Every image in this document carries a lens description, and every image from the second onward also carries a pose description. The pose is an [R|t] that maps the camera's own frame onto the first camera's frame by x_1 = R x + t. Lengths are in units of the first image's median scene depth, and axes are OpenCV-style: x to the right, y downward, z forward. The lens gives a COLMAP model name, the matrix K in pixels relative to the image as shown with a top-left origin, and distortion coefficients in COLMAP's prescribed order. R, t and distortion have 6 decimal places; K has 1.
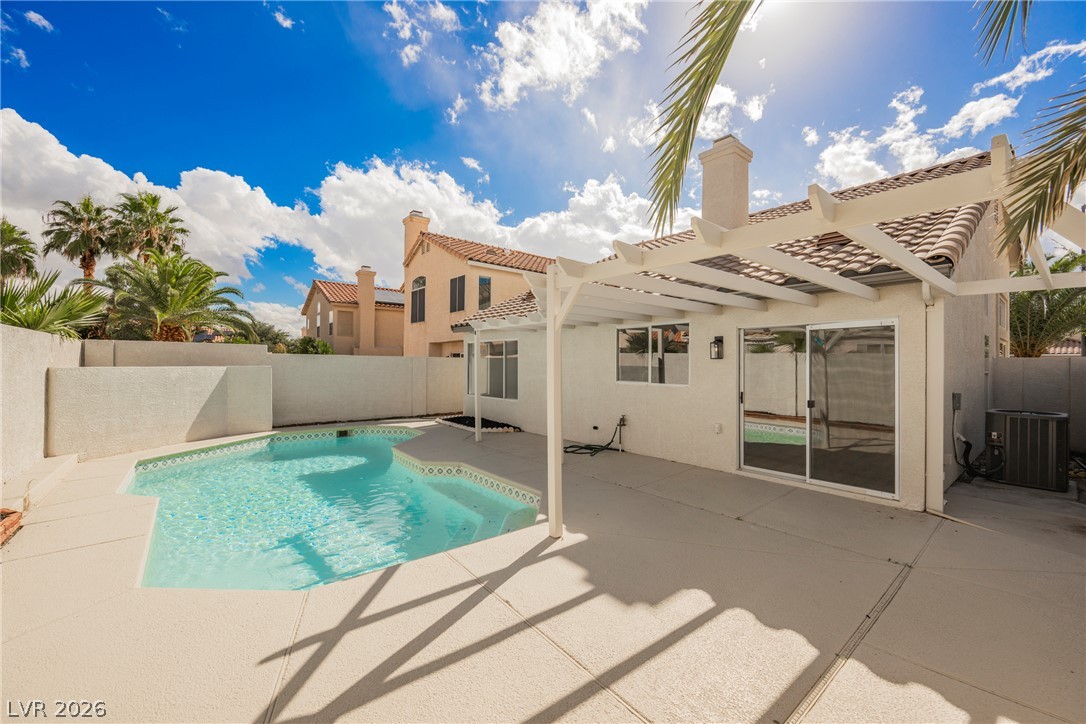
lens RADIAL K [[422.0, 0, 546.5], [0, 422.0, 362.3], [0, 0, 1]] dist [-0.002676, 0.000154]
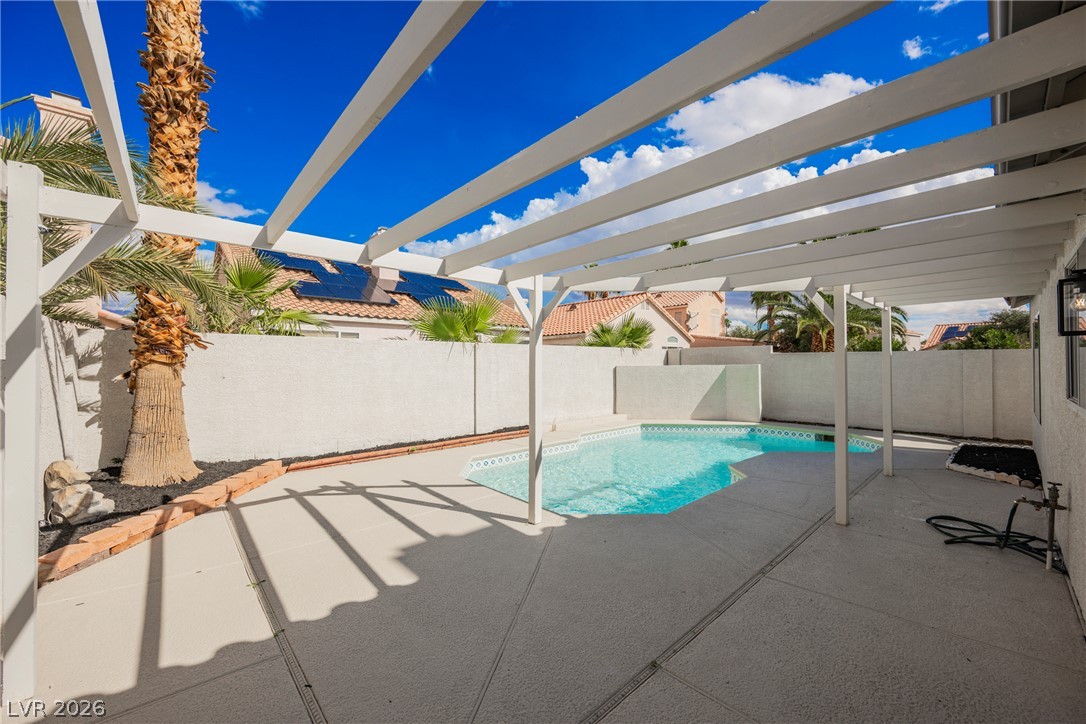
lens RADIAL K [[422.0, 0, 557.5], [0, 422.0, 361.1], [0, 0, 1]] dist [-0.002676, 0.000154]
pose [[0.069699, -0.011582, -0.997501, 0.672953], [0.011945, 0.999871, -0.010775, 0.007493], [0.997497, -0.011164, 0.069828, 0.604826]]
